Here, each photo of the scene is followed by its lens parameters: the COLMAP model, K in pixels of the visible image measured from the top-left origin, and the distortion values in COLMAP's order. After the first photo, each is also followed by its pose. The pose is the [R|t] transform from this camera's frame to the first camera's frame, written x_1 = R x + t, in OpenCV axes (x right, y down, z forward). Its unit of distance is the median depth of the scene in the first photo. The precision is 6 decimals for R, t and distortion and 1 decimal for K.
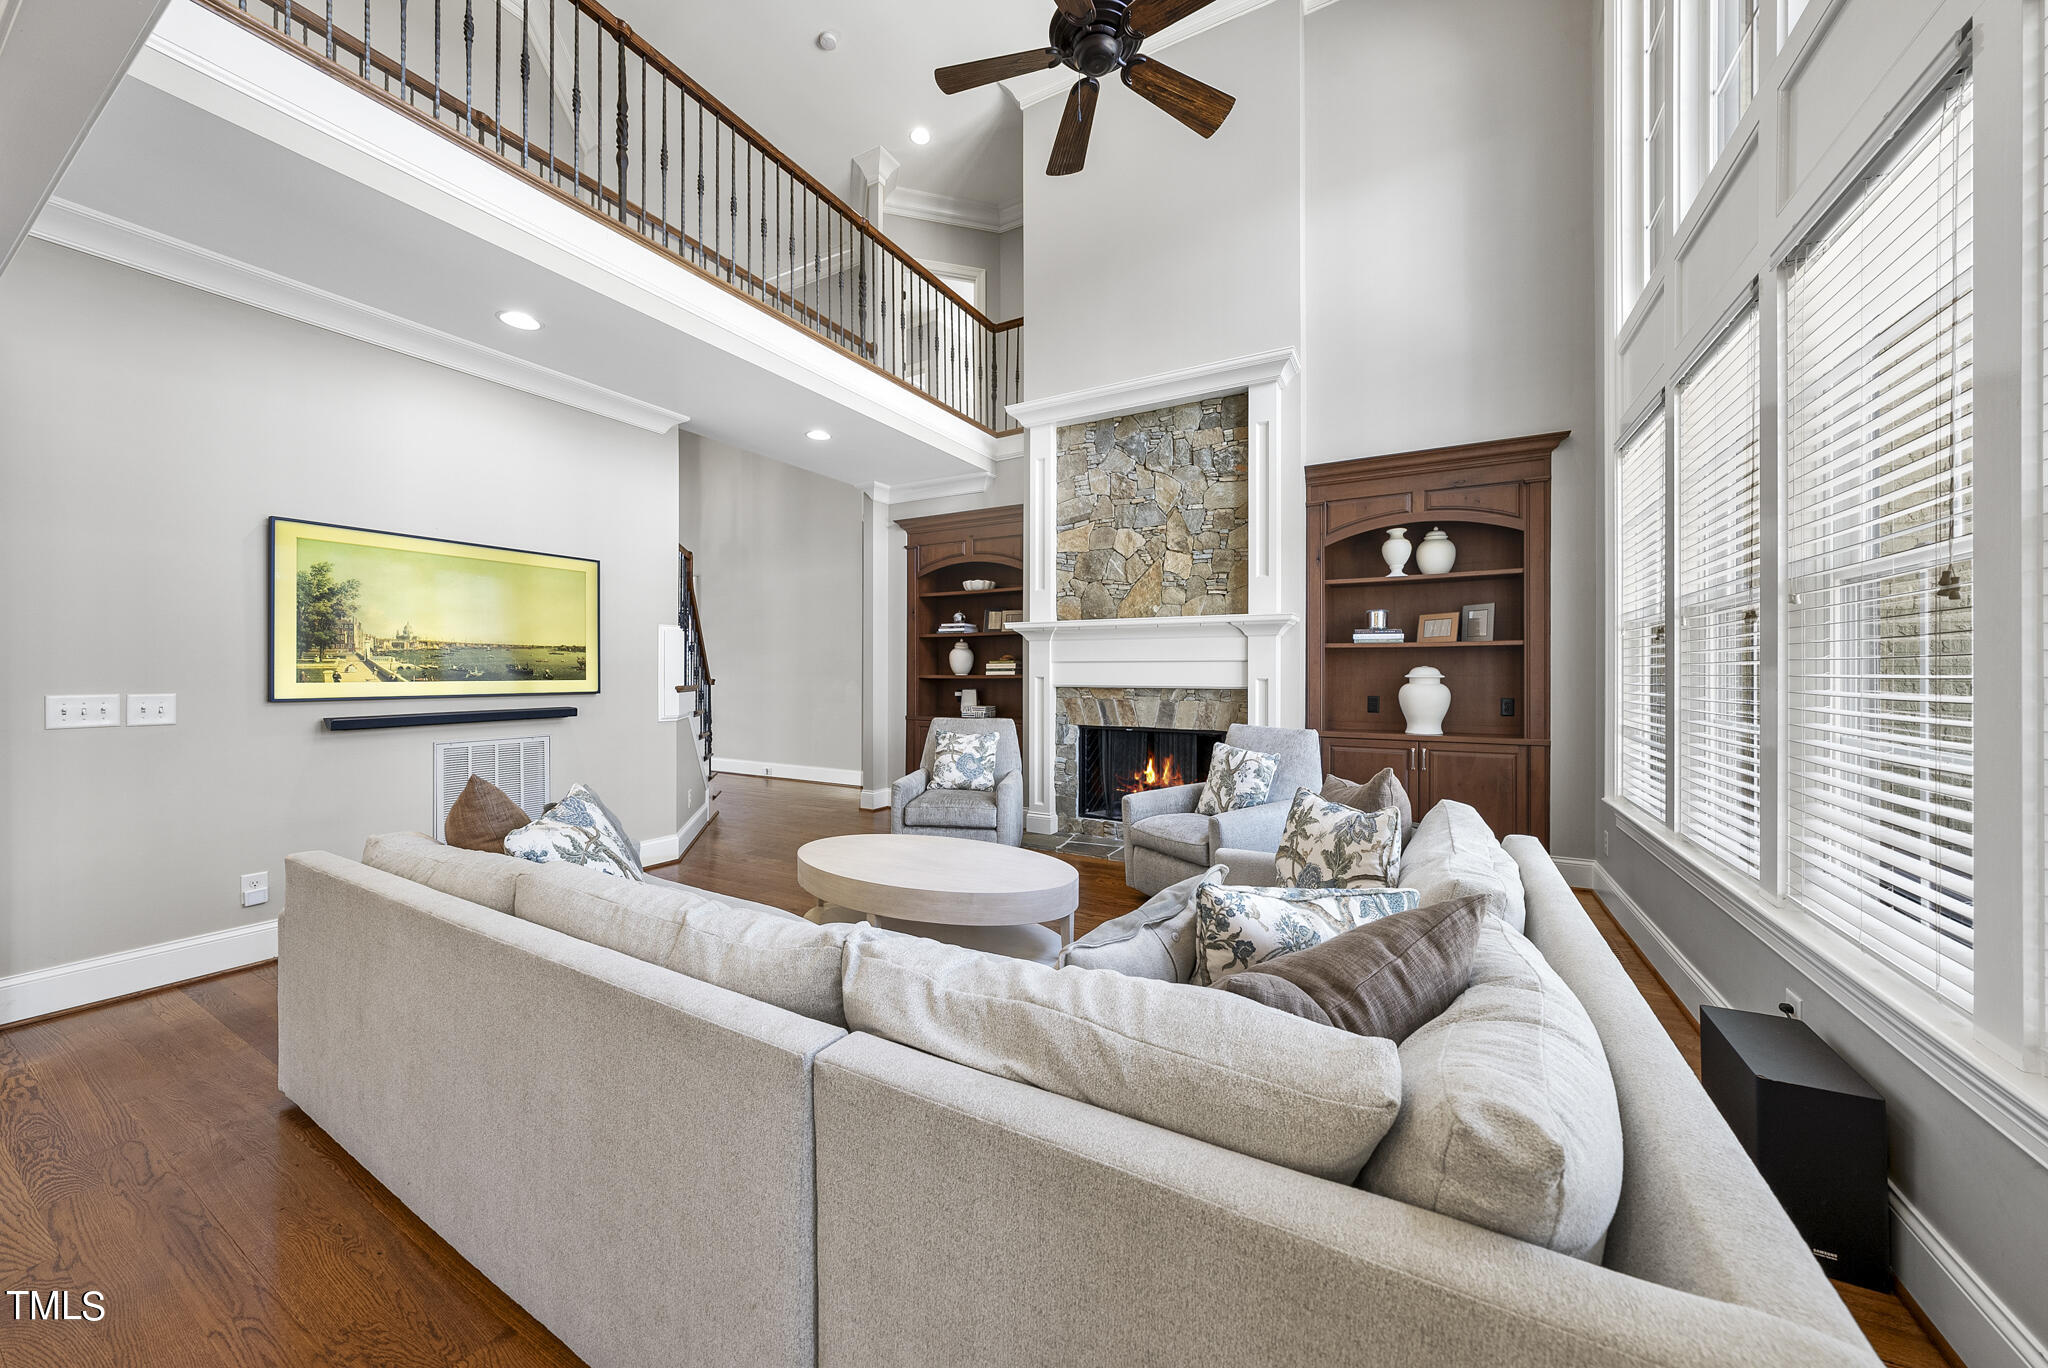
lens RADIAL K [[705.1, 0, 1028.2], [0, 705.1, 667.5], [0, 0, 1]] dist [-0.003107, 0.000850]
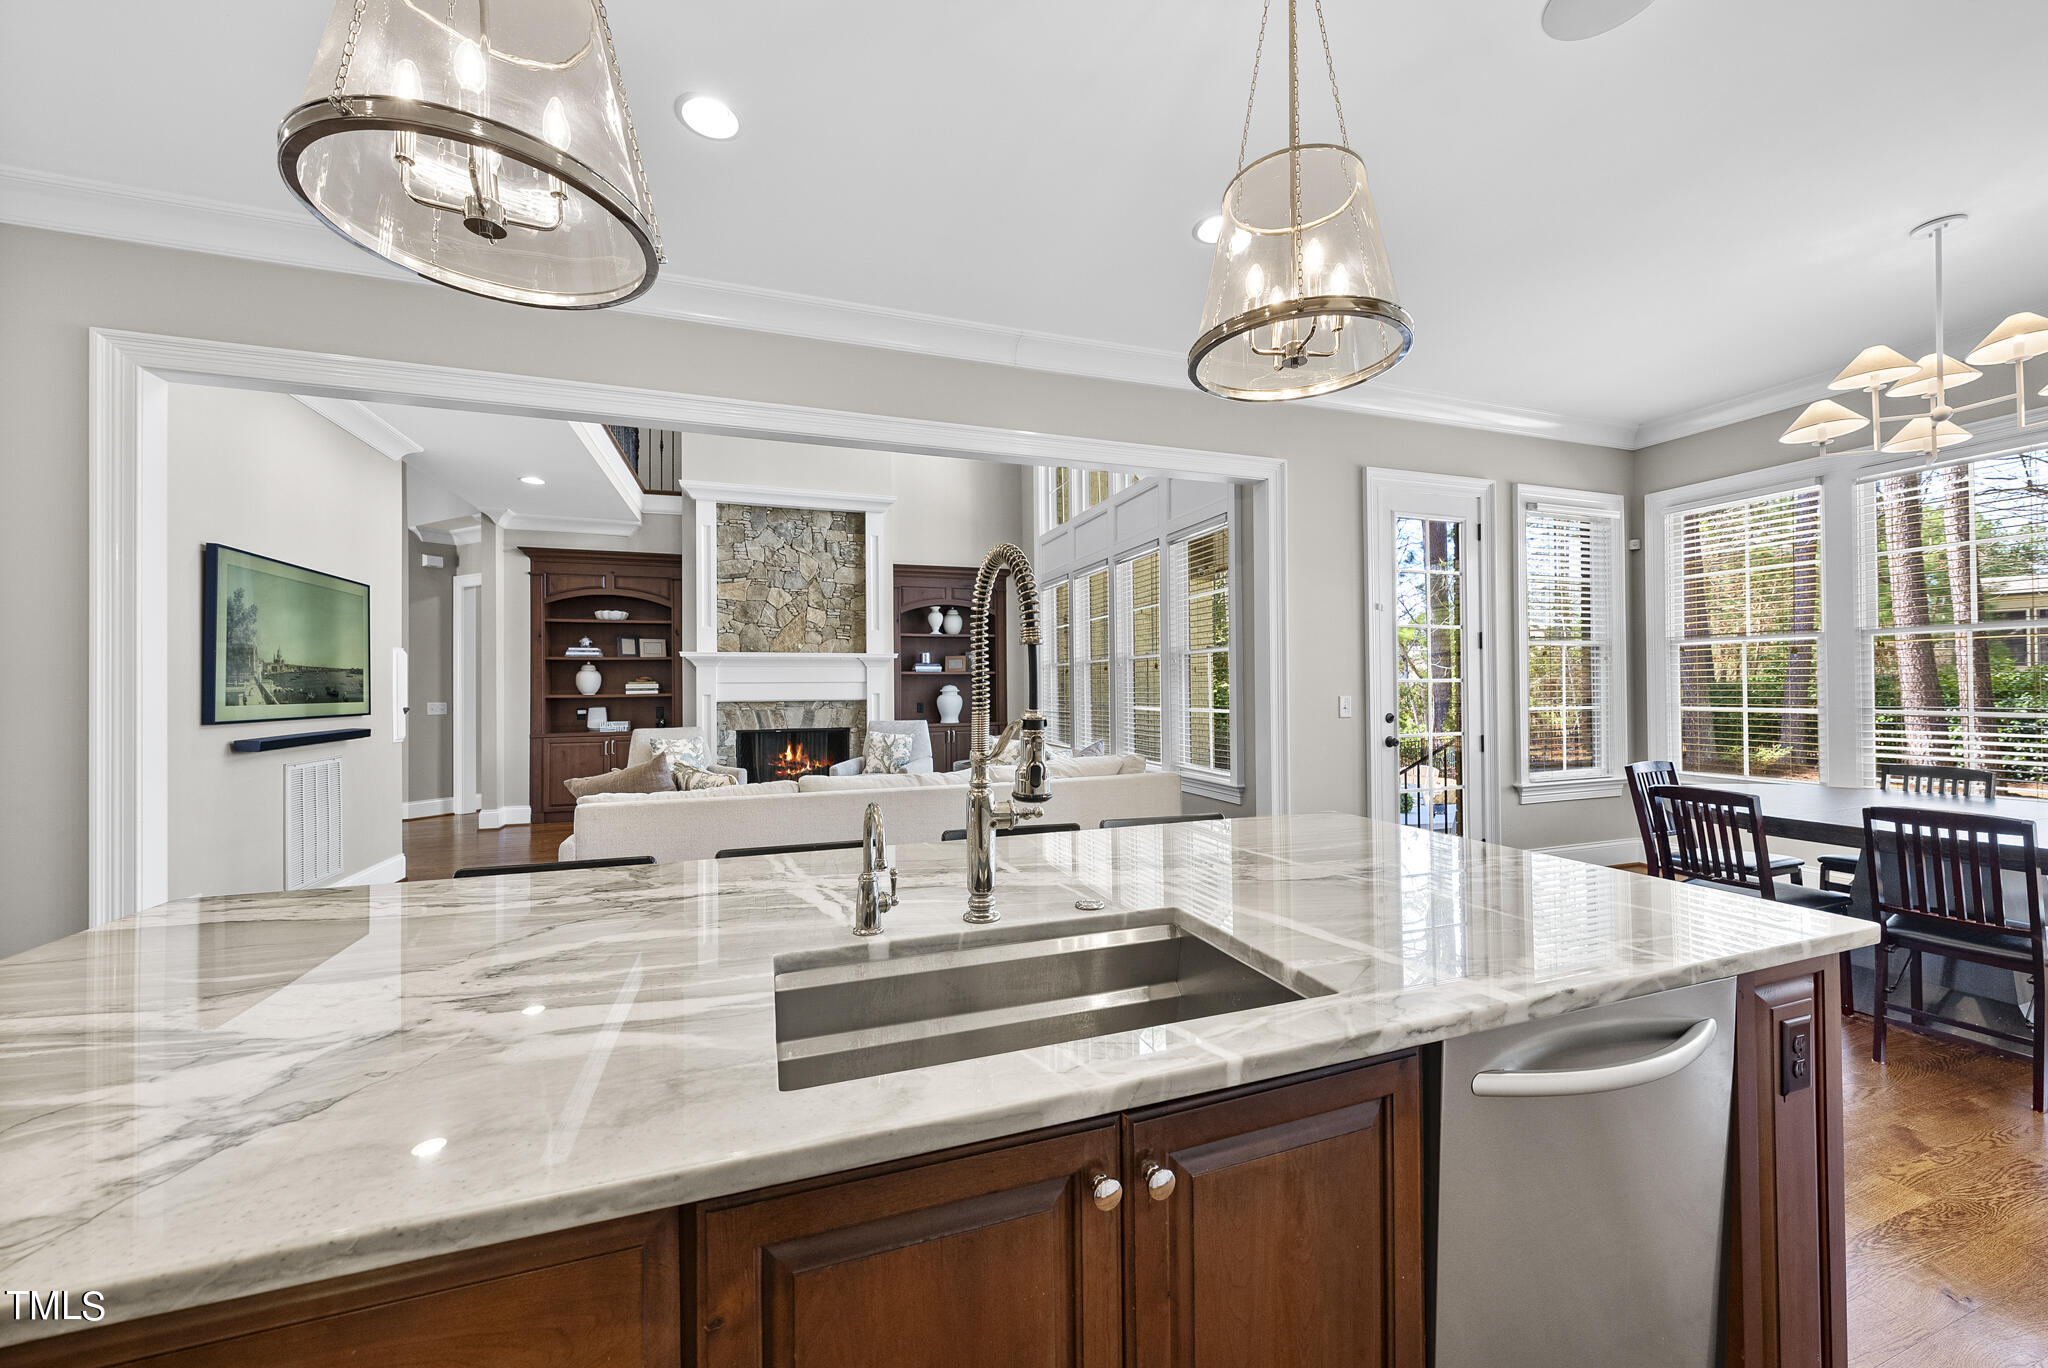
lens RADIAL K [[752.3, 0, 1036.3], [0, 752.3, 682.4], [0, 0, 1]] dist [-0.000909, 0.000478]
pose [[0.652687, -0.001340, 0.757627, -0.707941], [0.005652, 0.999979, -0.003100, -0.001447], [-0.757607, 0.006306, 0.652681, -0.395189]]
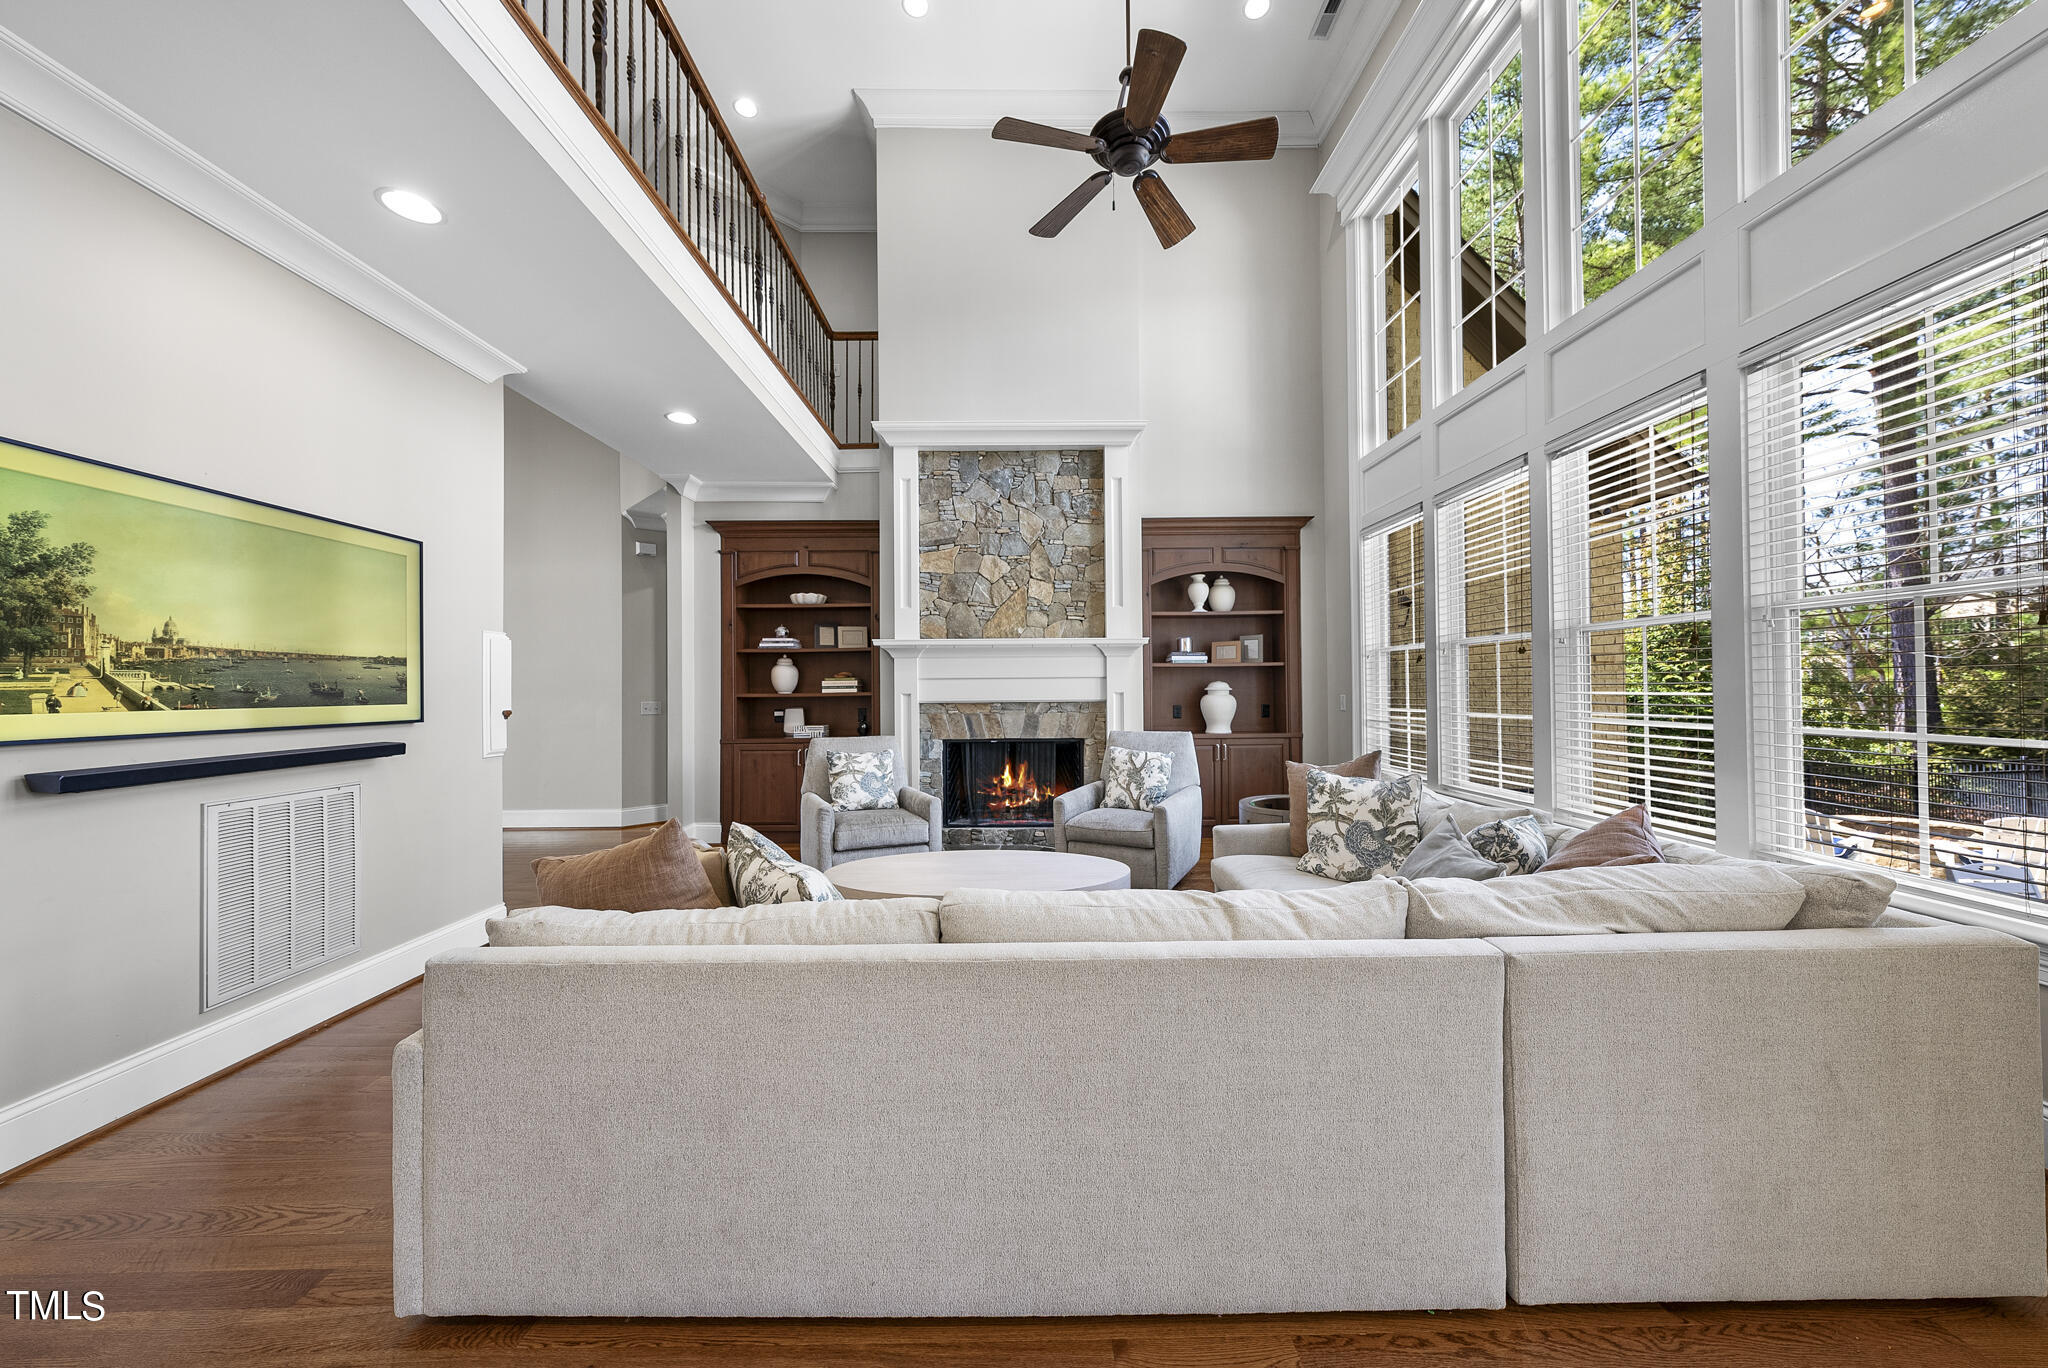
lens RADIAL K [[705.1, 0, 1028.6], [0, 705.1, 682.4], [0, 0, 1]] dist [-0.003107, 0.000850]
pose [[0.866247, -0.004094, 0.499600, -0.377369], [0.006841, 0.999970, -0.003668, 0.002027], [-0.499570, 0.006595, 0.866248, 0.041419]]
